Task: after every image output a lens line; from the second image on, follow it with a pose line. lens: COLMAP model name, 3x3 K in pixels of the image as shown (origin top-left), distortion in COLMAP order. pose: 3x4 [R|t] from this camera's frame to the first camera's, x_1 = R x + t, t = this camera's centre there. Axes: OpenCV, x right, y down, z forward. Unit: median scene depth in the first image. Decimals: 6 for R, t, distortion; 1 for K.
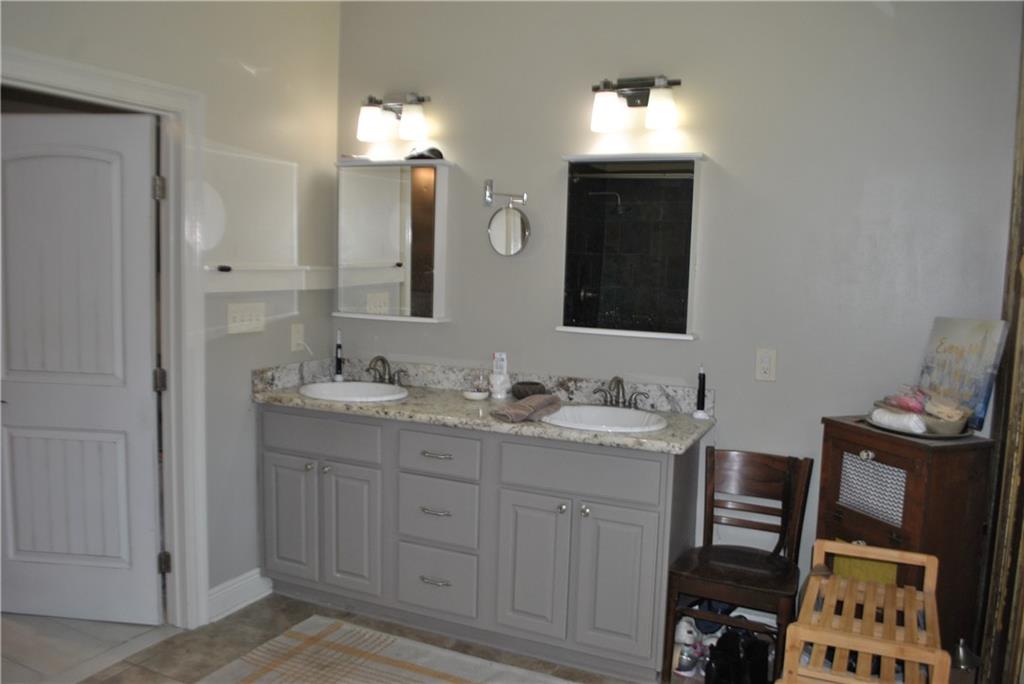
lens RADIAL K [[815.5, 0, 513.0], [0, 815.5, 342.0], [0, 0, 1]] dist [-0.086853, 0.015051]
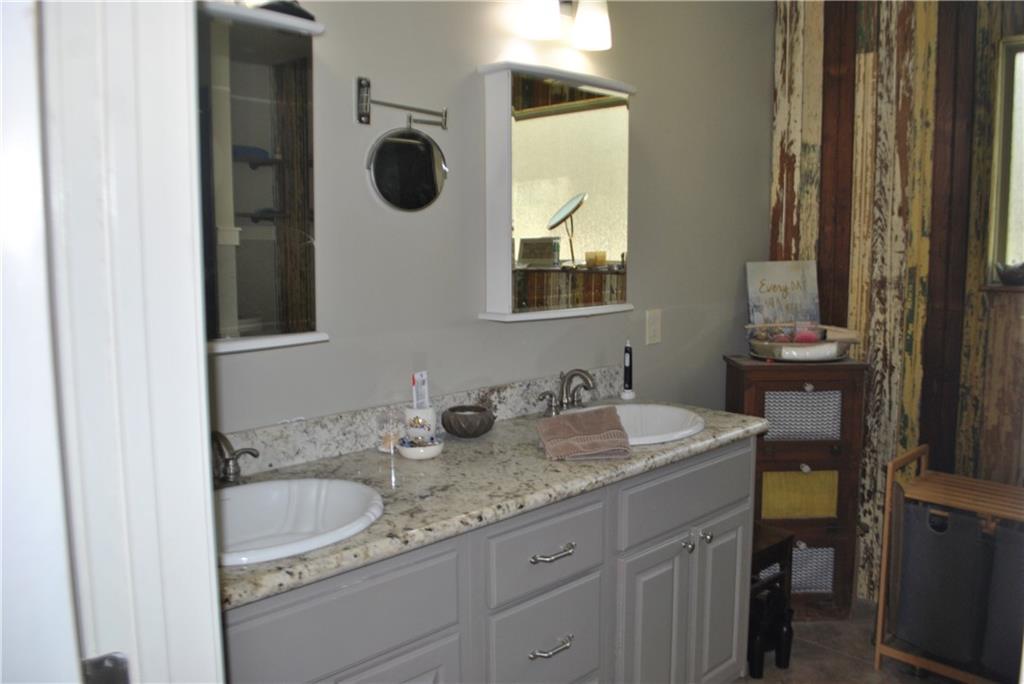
lens RADIAL K [[815.5, 0, 511.1], [0, 815.5, 342.9], [0, 0, 1]] dist [-0.086853, 0.015051]
pose [[0.356215, -0.147226, 0.922733, -0.563045], [0.109779, 0.987264, 0.115142, -0.072647], [-0.927933, 0.060282, 0.367841, 0.731845]]
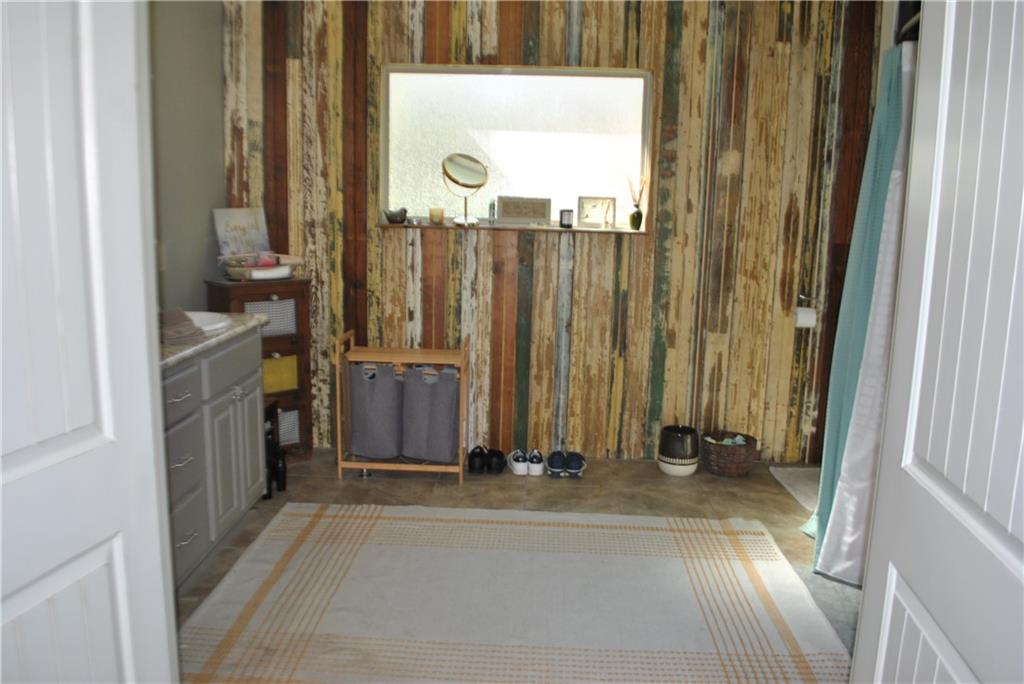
lens RADIAL K [[815.5, 0, 512.0], [0, 815.5, 341.7], [0, 0, 1]] dist [-0.086853, 0.015051]
pose [[-0.396257, -0.198521, 0.896420, -0.909090], [0.055690, 0.969350, 0.239289, -0.099310], [-0.916449, 0.144742, -0.373056, 0.891175]]
